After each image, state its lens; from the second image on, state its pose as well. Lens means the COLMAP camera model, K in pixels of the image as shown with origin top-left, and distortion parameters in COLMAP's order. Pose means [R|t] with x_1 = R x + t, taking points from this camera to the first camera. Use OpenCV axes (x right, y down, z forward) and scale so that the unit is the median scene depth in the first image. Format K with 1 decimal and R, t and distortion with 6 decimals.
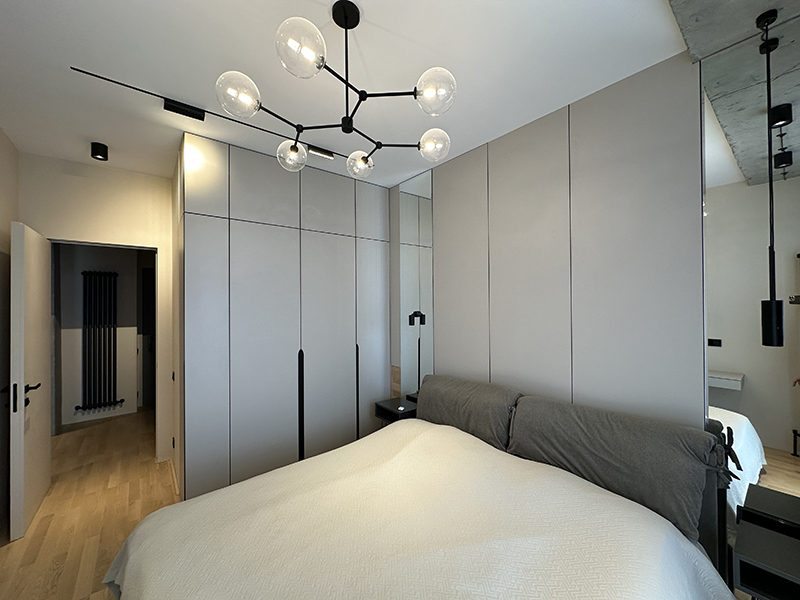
lens RADIAL K [[317.4, 0, 399.4], [0, 317.4, 300.4], [0, 0, 1]] dist [-0.004774, 0.000936]
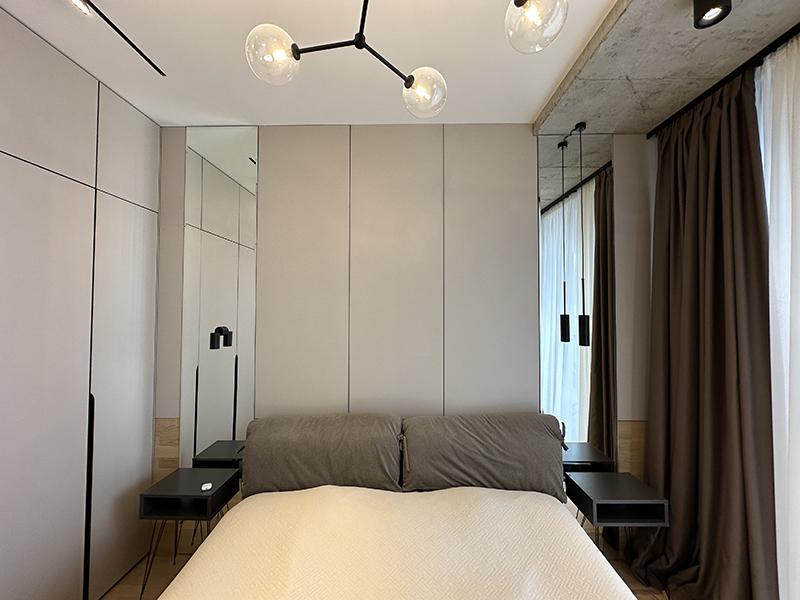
lens RADIAL K [[317.4, 0, 399.7], [0, 317.4, 300.7], [0, 0, 1]] dist [-0.004774, 0.000936]
pose [[0.645131, 0.032816, 0.763367, -0.256386], [-0.011838, 0.999387, -0.032957, -0.003765], [-0.763980, 0.012224, 0.645124, 0.345240]]
